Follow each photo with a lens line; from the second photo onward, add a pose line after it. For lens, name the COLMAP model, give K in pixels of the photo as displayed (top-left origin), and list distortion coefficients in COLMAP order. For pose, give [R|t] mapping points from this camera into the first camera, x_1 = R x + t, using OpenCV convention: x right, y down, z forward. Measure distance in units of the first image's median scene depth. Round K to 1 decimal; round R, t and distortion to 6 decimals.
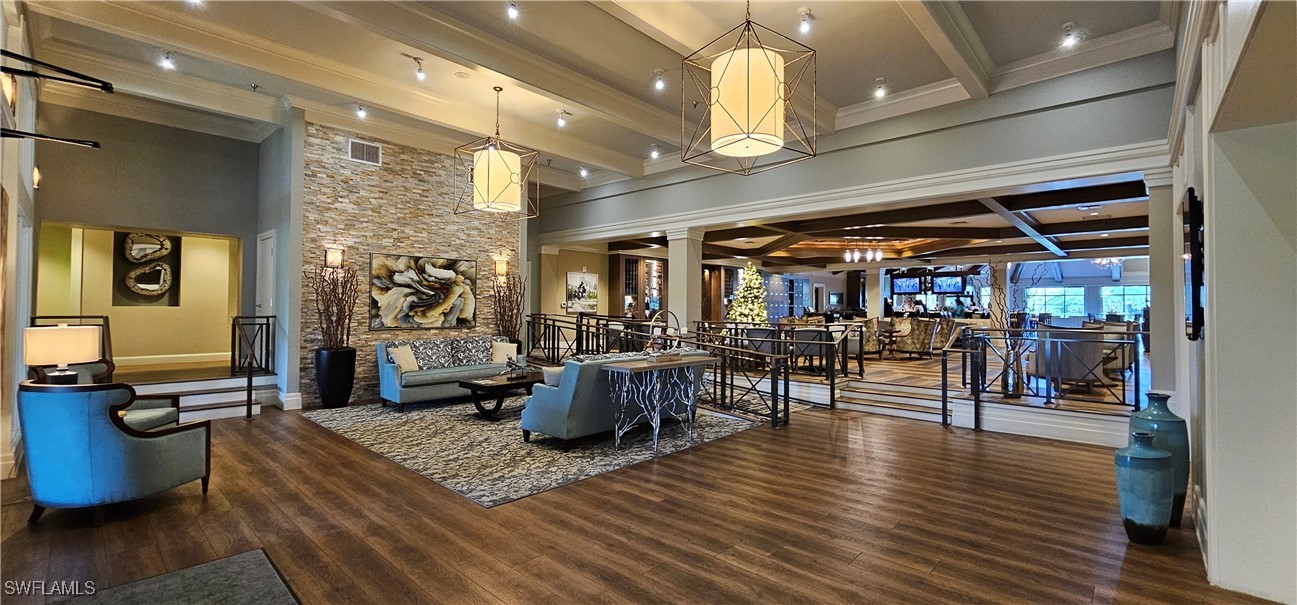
lens RADIAL K [[529.7, 0, 647.9], [0, 529.7, 301.1], [0, 0, 1]] dist [-0.001600, -0.000082]
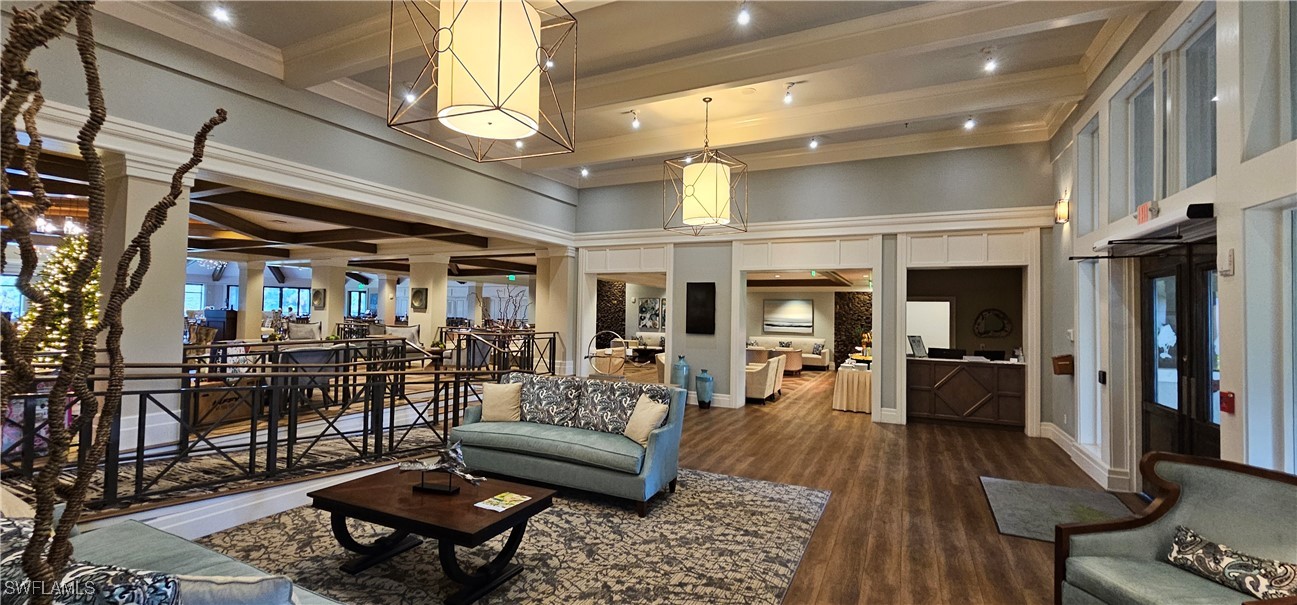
lens RADIAL K [[529.7, 0, 649.6], [0, 529.7, 300.6], [0, 0, 1]] dist [-0.001600, -0.000082]
pose [[-0.291257, 0.012861, 0.956558, -1.180656], [-0.034137, 0.999133, -0.023827, -0.025631], [-0.956035, -0.039593, -0.290566, 1.517637]]
